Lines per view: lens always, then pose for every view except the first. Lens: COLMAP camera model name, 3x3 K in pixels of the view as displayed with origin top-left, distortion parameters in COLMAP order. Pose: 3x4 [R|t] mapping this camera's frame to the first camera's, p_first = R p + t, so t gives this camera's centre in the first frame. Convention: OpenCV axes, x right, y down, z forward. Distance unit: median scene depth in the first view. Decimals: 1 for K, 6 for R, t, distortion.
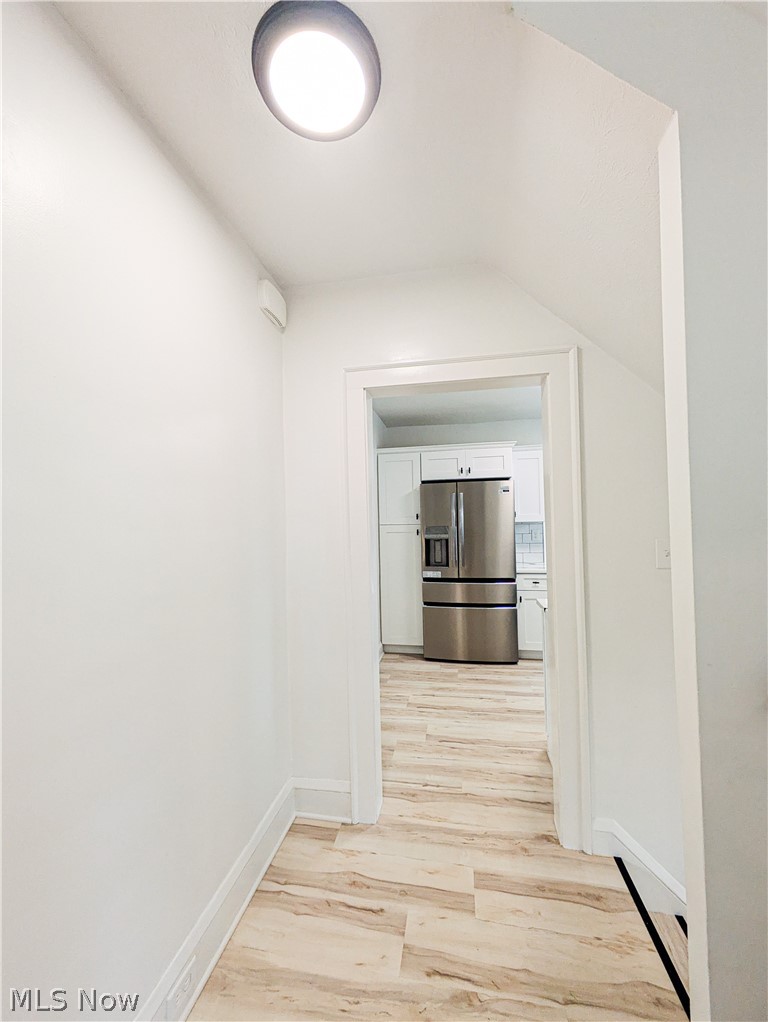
lens RADIAL K [[403.1, 0, 384.0], [0, 403.1, 511.0], [0, 0, 1]] dist [0.003643, -0.000195]
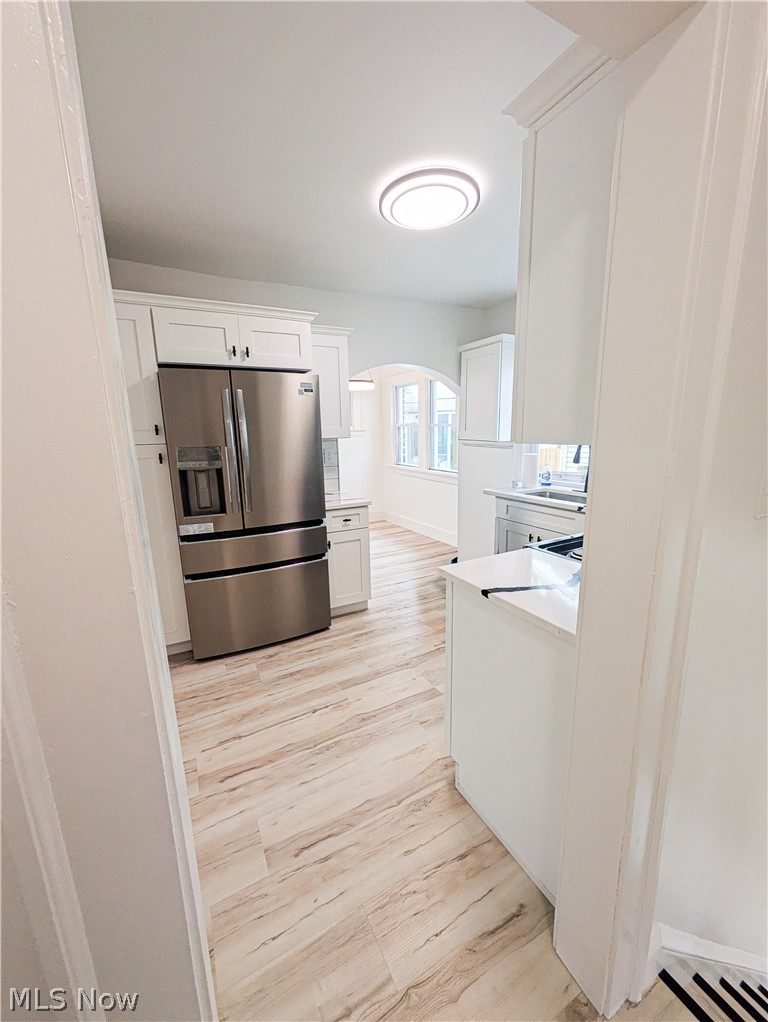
lens RADIAL K [[403.1, 0, 384.0], [0, 403.1, 511.0], [0, 0, 1]] dist [0.003643, -0.000195]
pose [[0.777157, -0.119193, 0.617916, -0.031798], [-0.012239, 0.978851, 0.204208, 0.006296], [-0.629188, -0.166264, 0.759262, 0.385075]]
